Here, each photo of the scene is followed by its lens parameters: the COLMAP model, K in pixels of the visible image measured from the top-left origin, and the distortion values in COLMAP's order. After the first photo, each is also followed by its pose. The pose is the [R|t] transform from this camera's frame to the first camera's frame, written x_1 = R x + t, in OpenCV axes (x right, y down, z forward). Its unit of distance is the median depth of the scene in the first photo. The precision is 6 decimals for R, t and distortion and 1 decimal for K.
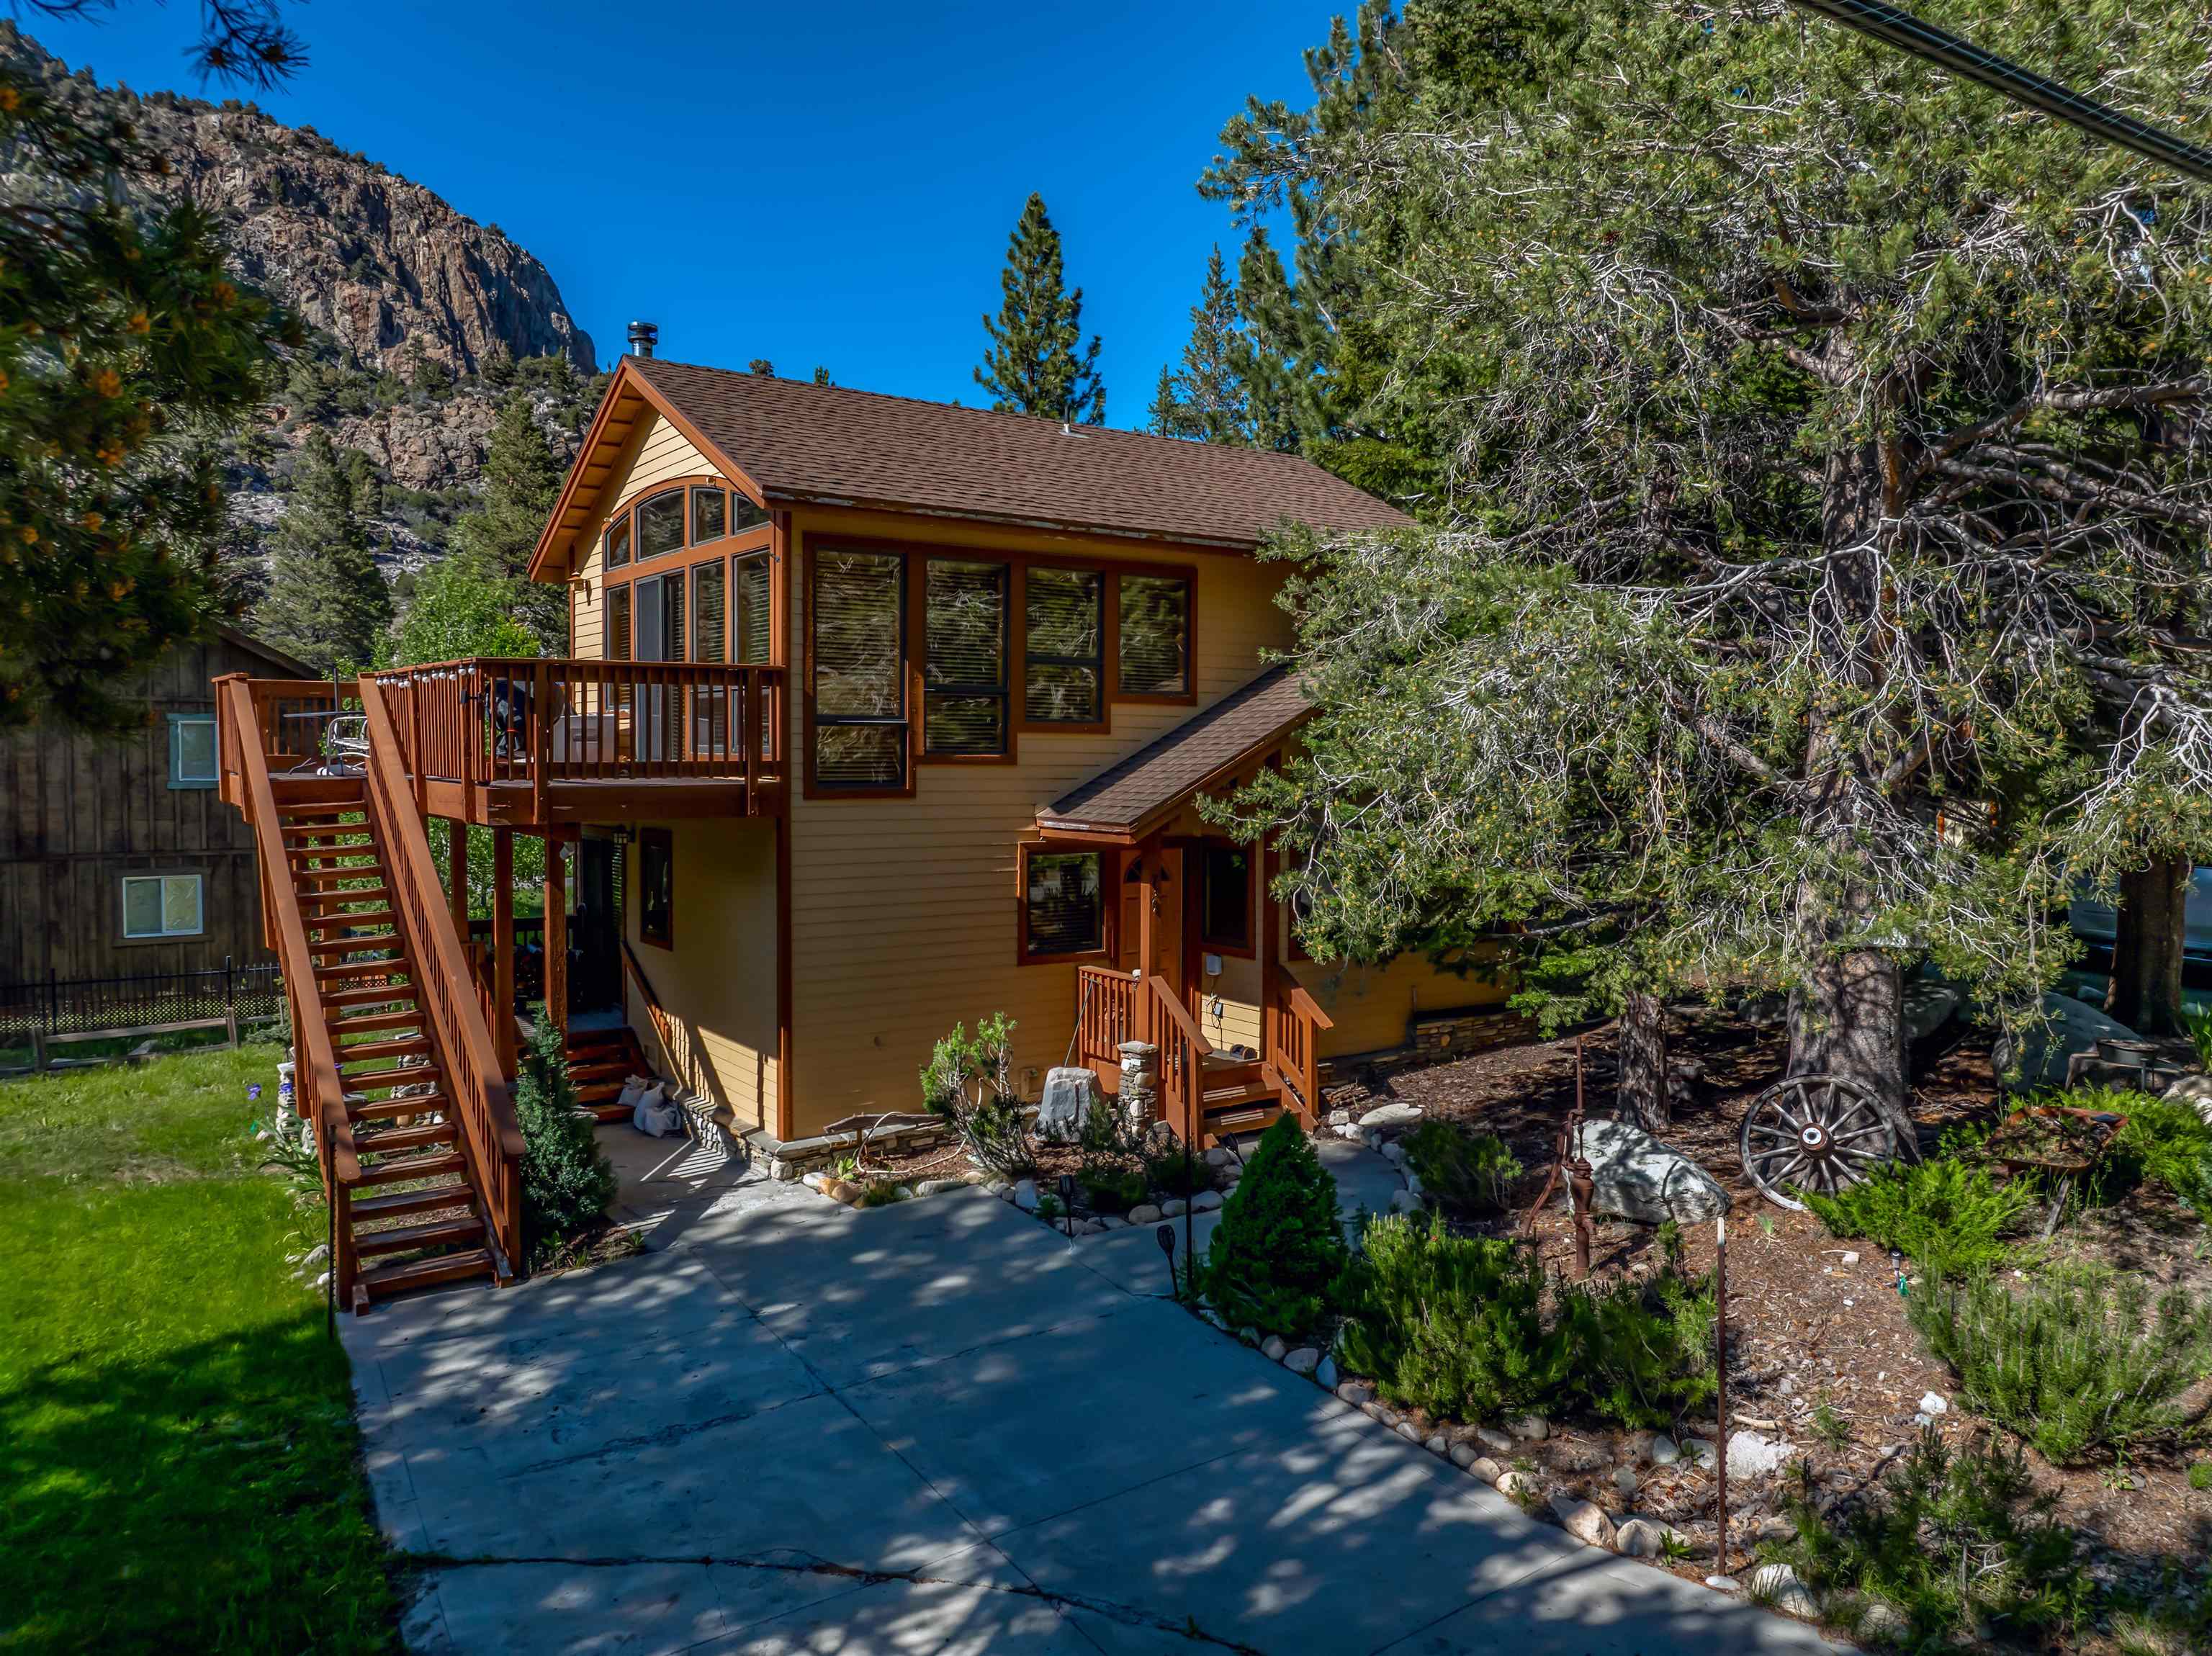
lens RADIAL K [[1542.2, 0, 1106.0], [0, 1542.2, 828.0], [0, 0, 1]] dist [-0.042054, -0.000535]
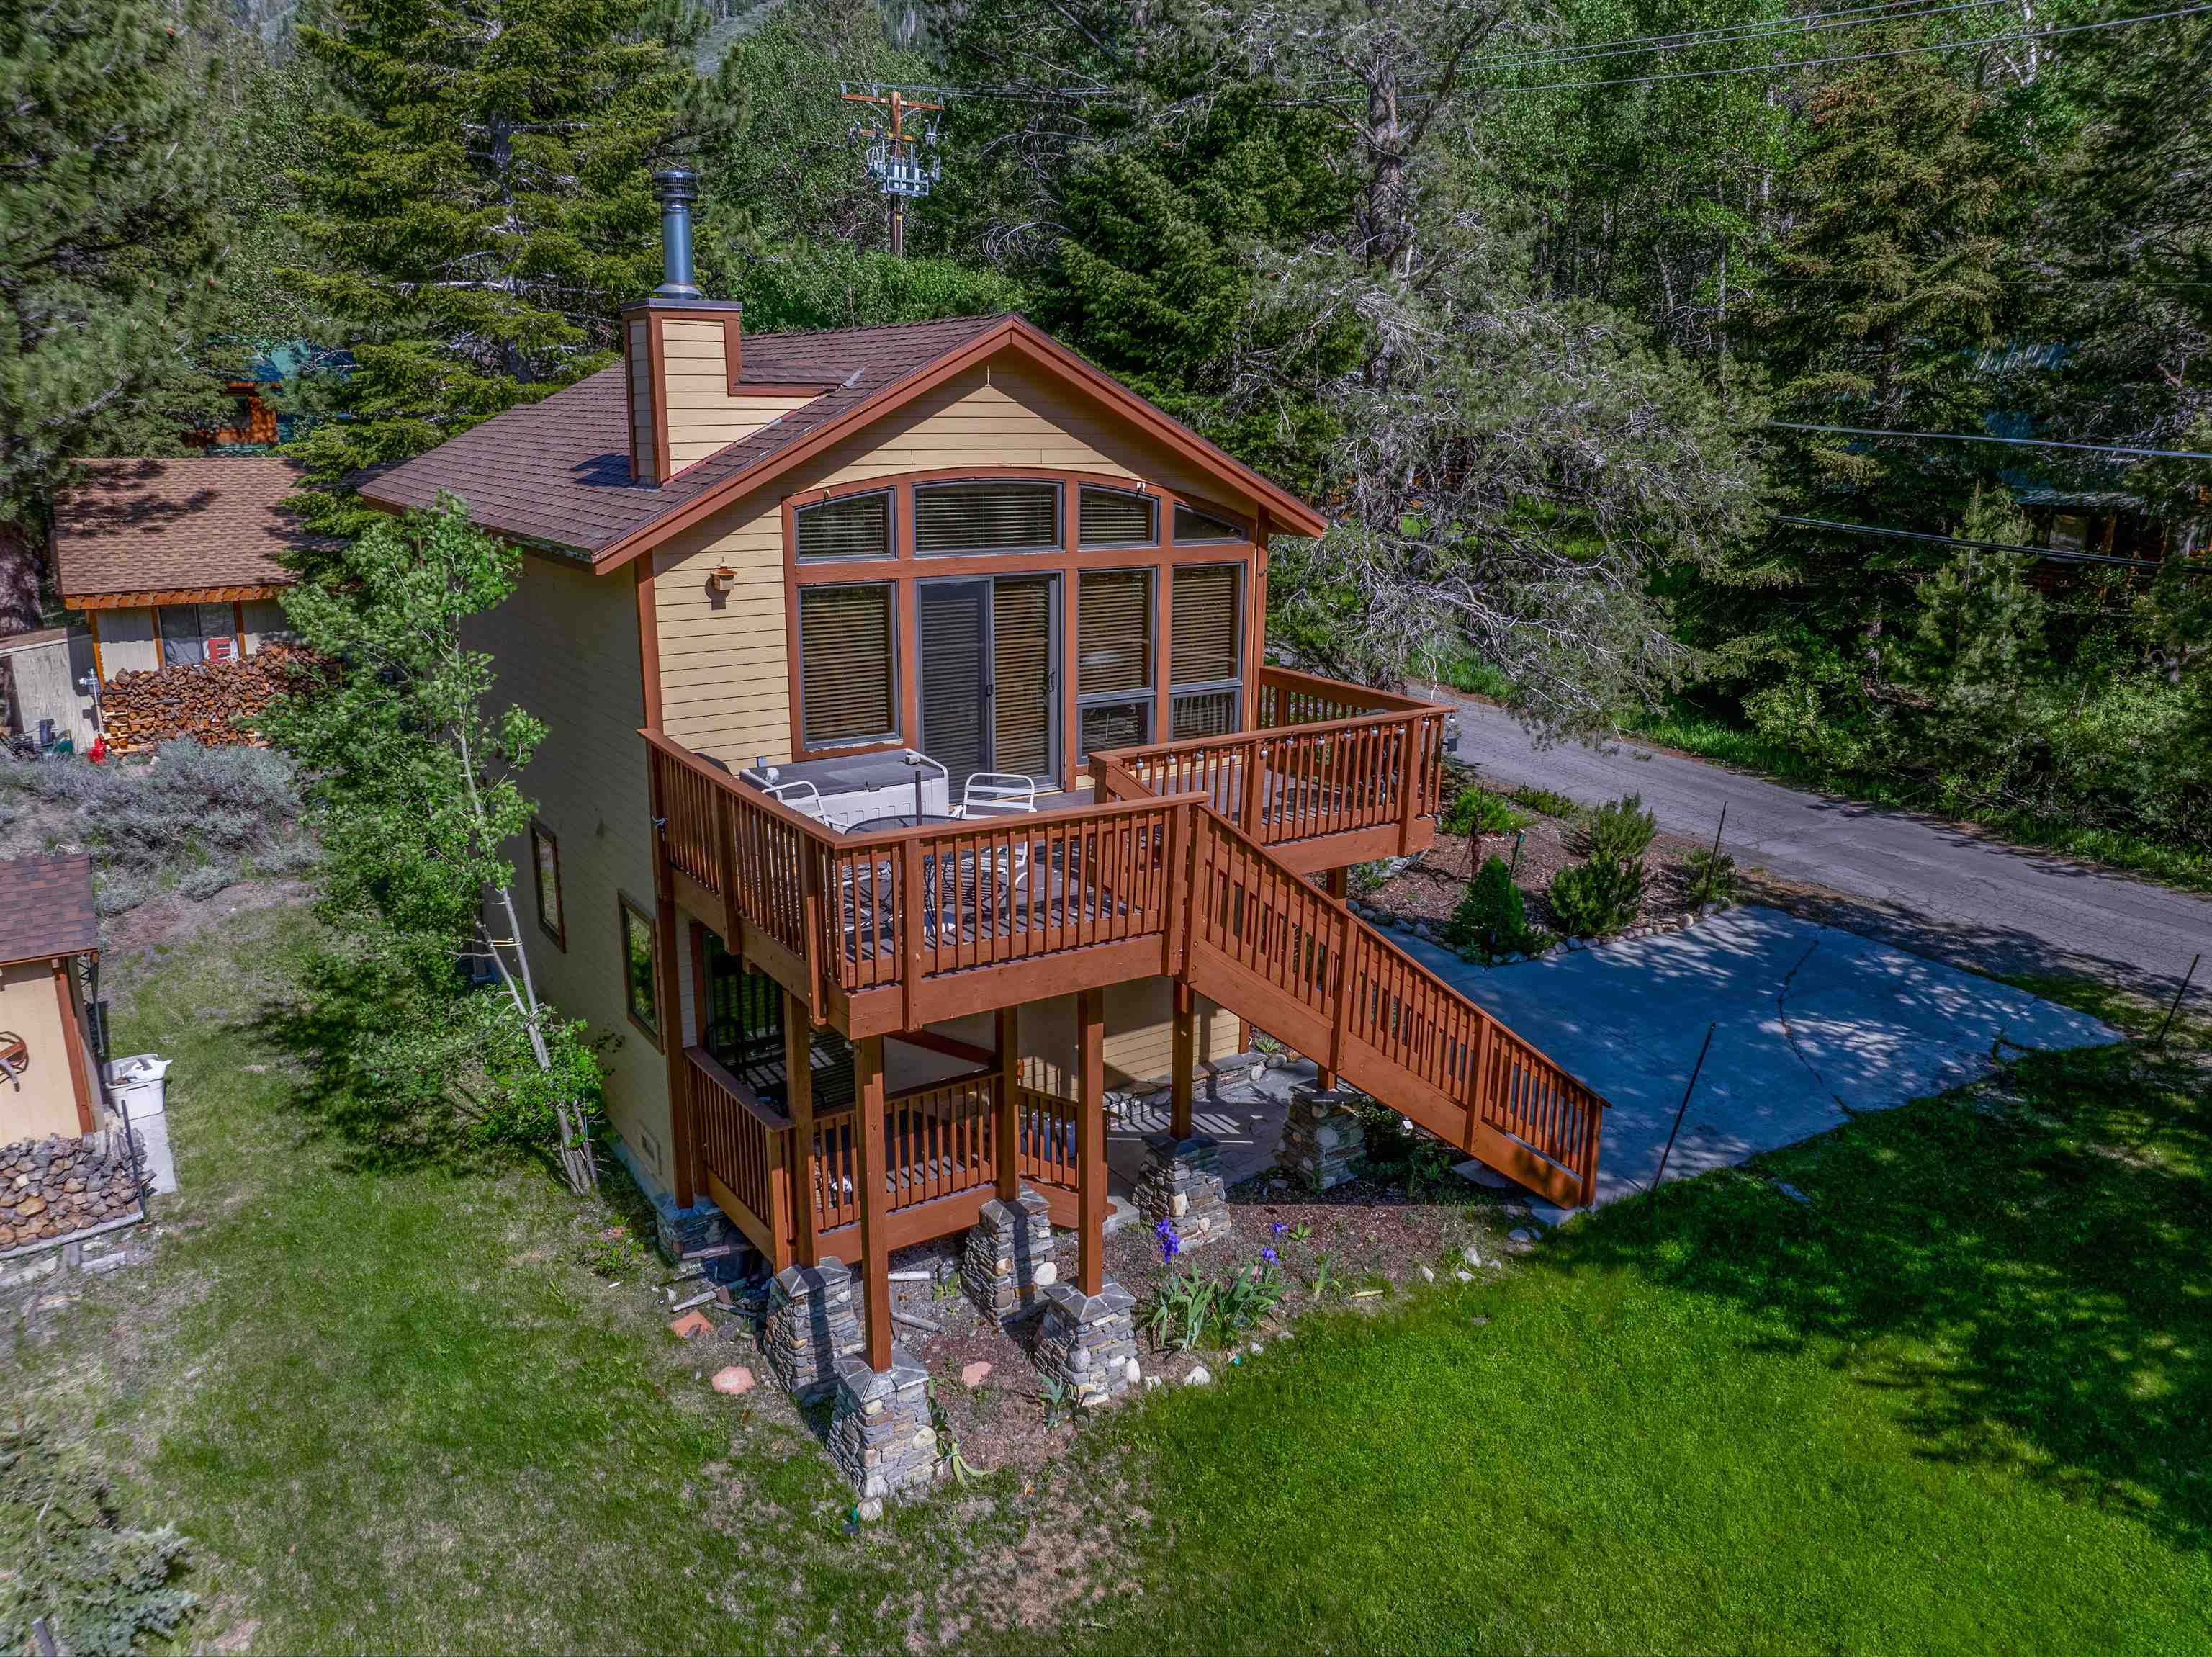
lens RADIAL K [[1555.5, 0, 1106.0], [0, 1555.5, 828.5], [0, 0, 1]] dist [-0.044116, 0.004177]
pose [[0.026496, -0.266204, 0.963552, -1.067108], [0.045305, 0.963220, 0.264866, -0.234697], [-0.998622, 0.036636, 0.037582, 0.837201]]
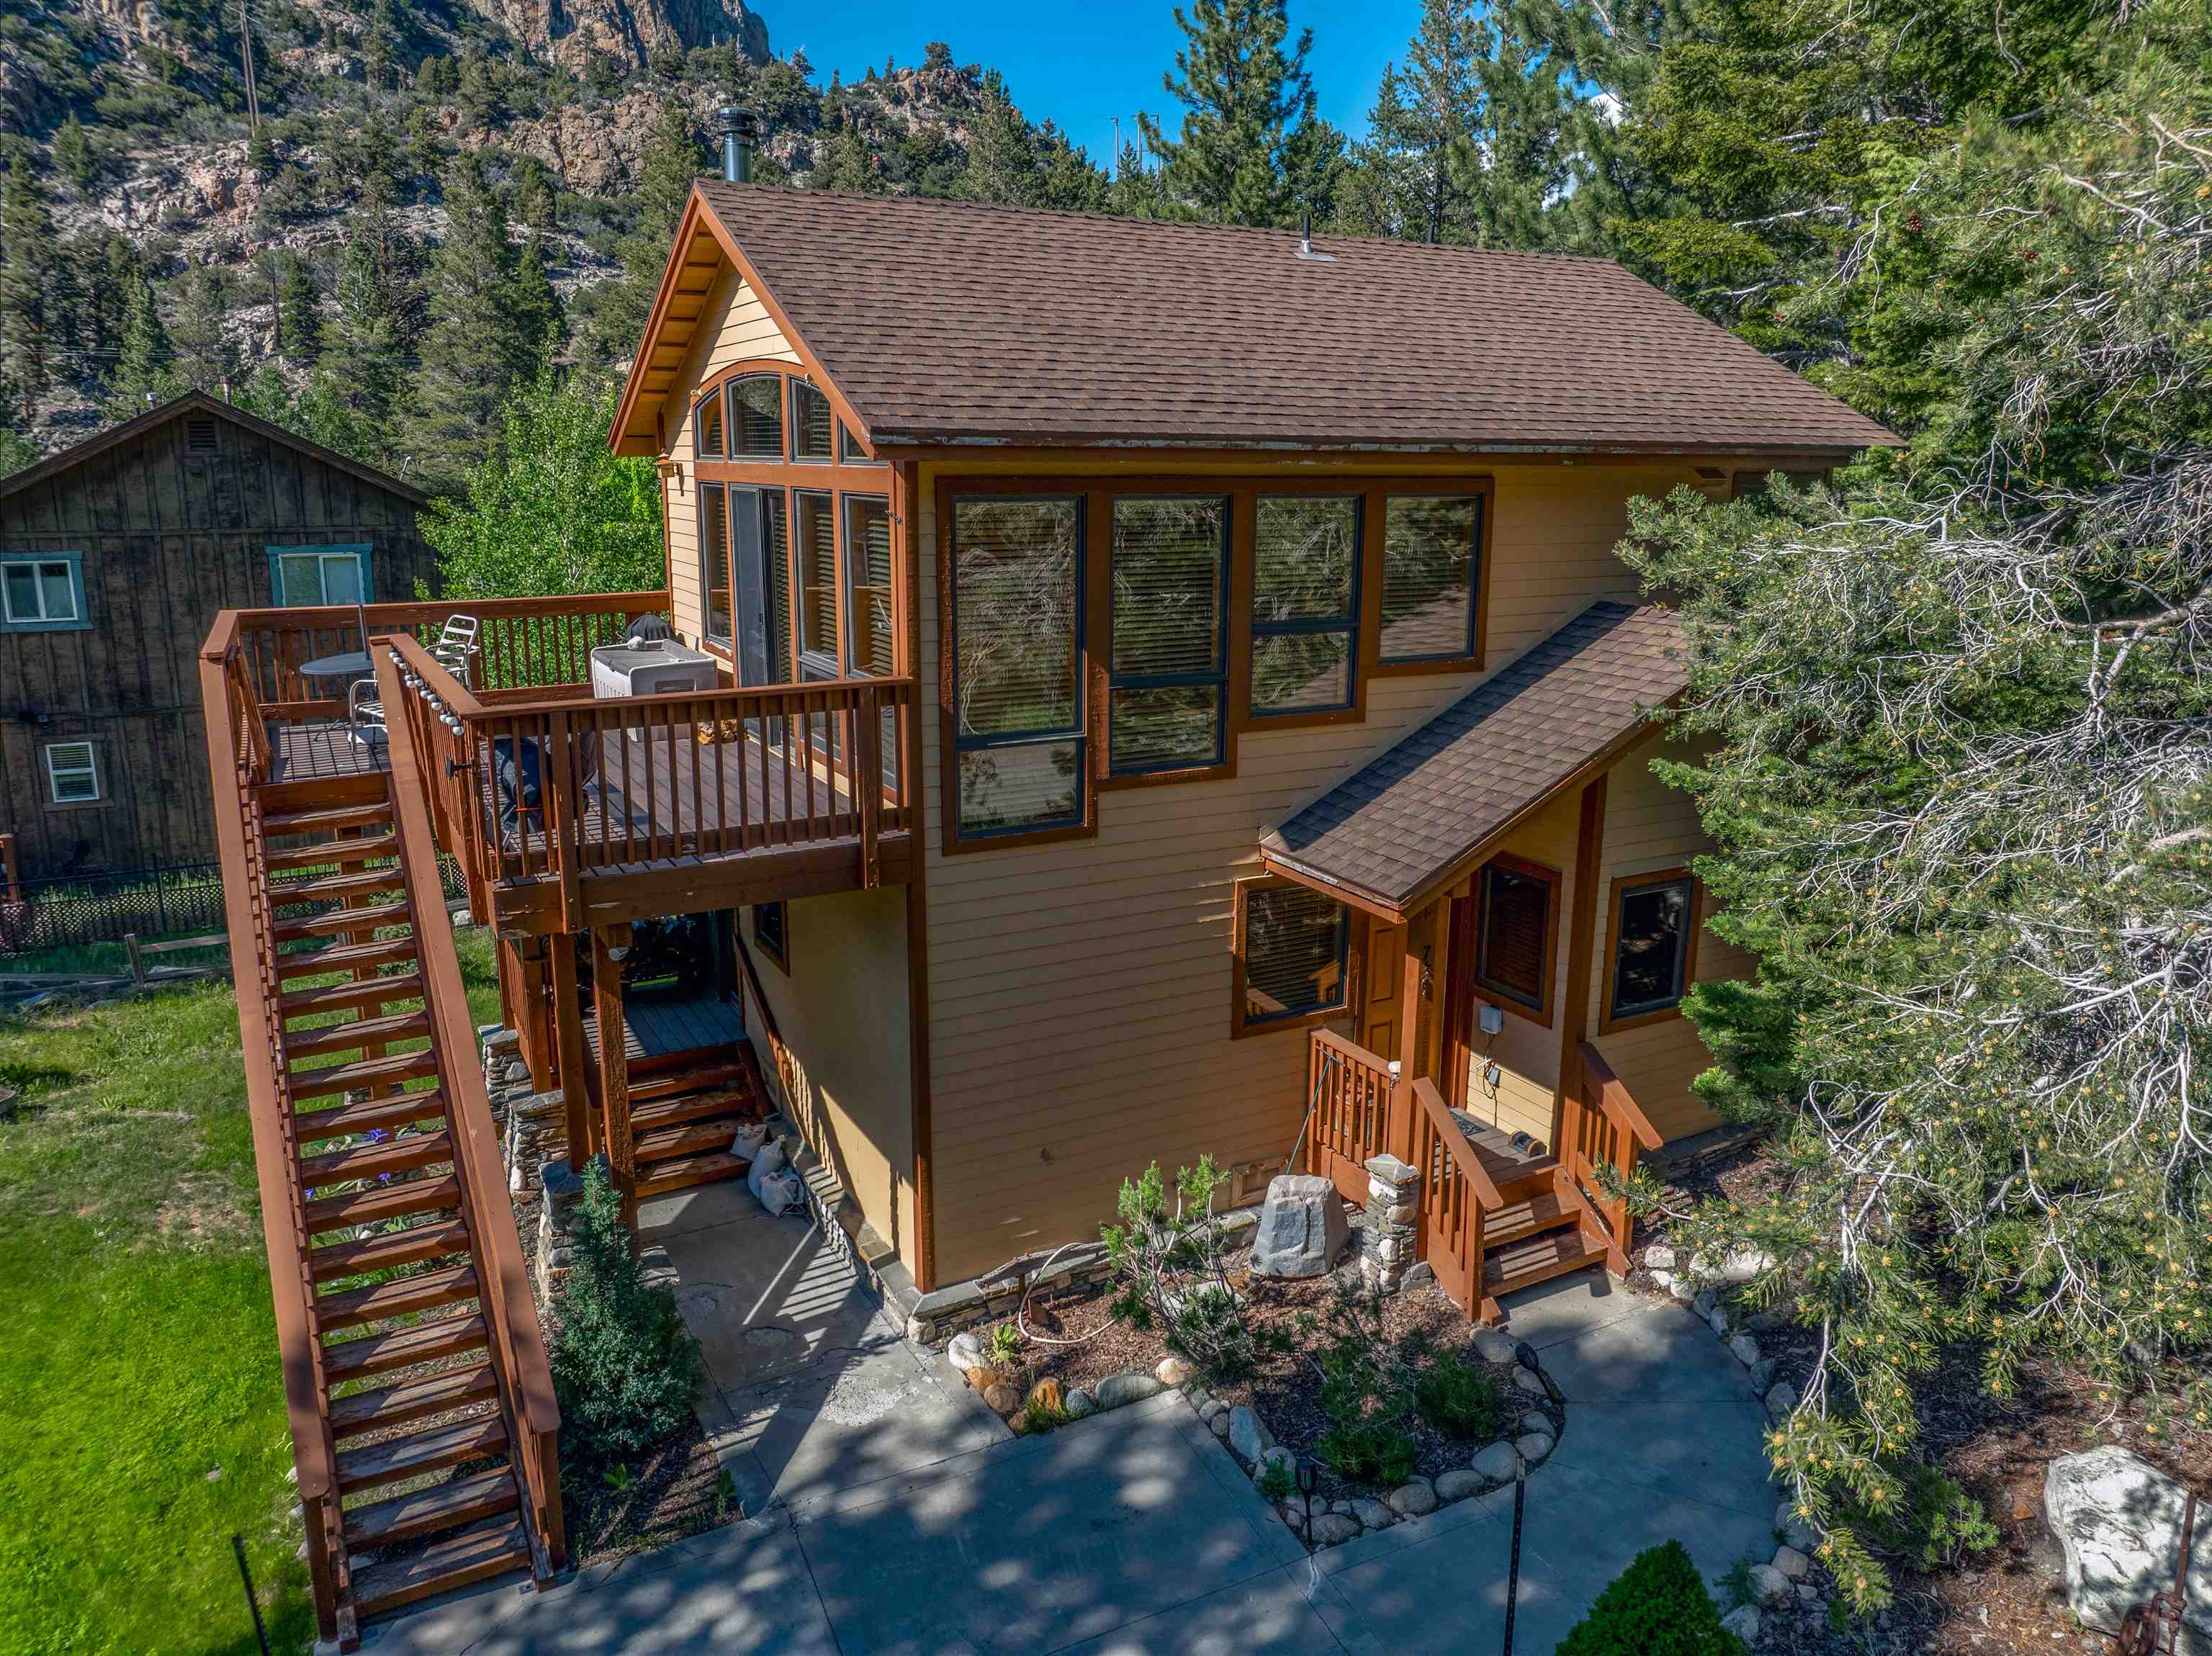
lens RADIAL K [[1539.4, 0, 1115.7], [0, 1539.4, 818.8], [0, 0, 1]] dist [-0.040292, 0.006669]
pose [[0.993647, 0.026073, -0.109482, -0.029697], [-0.005916, 0.983551, 0.180533, -0.130344], [0.112388, -0.178739, 0.977457, 0.243284]]
